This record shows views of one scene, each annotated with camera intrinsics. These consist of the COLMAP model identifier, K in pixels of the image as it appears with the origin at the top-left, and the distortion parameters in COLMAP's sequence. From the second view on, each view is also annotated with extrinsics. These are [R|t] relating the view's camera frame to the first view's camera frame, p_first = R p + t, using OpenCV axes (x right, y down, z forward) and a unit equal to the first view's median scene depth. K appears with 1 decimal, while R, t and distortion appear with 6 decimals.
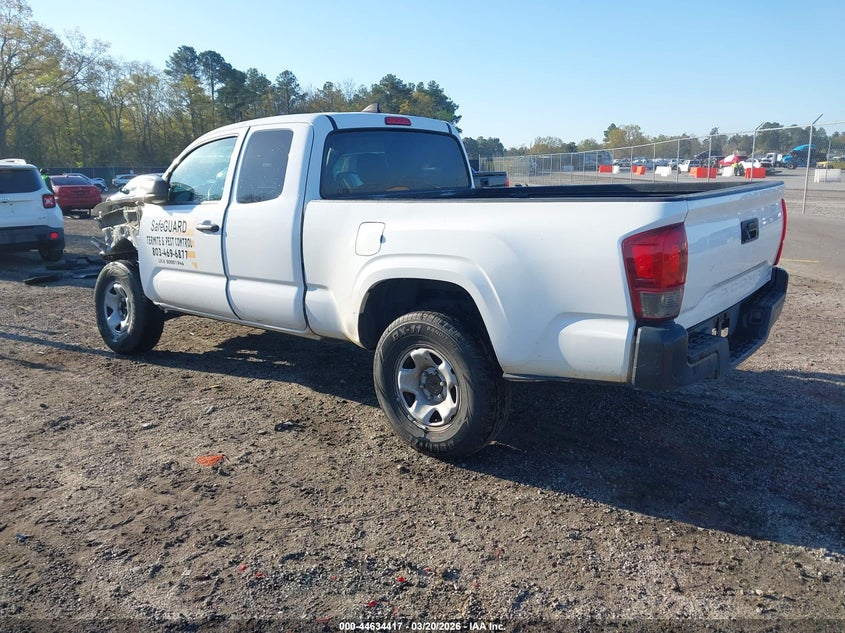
lens RADIAL K [[657.3, 0, 422.5], [0, 657.3, 316.5], [0, 0, 1]] dist [0.001970, 0.002313]
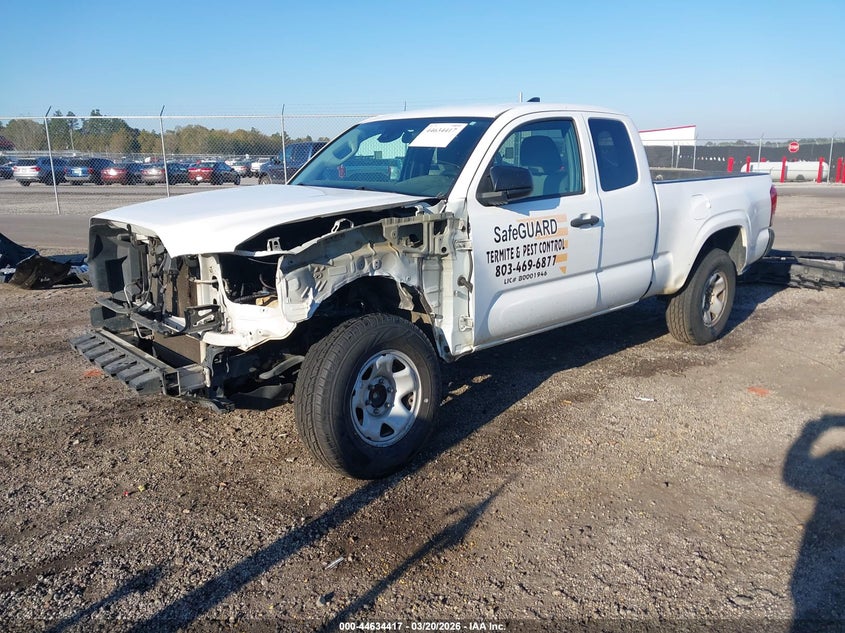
lens RADIAL K [[657.3, 0, 422.5], [0, 657.3, 316.5], [0, 0, 1]] dist [0.001970, 0.002313]
pose [[0.153581, -0.210065, 0.965549, -1.204718], [0.221918, 0.959514, 0.173454, -0.207688], [-0.962894, 0.187634, 0.193981, 1.022836]]
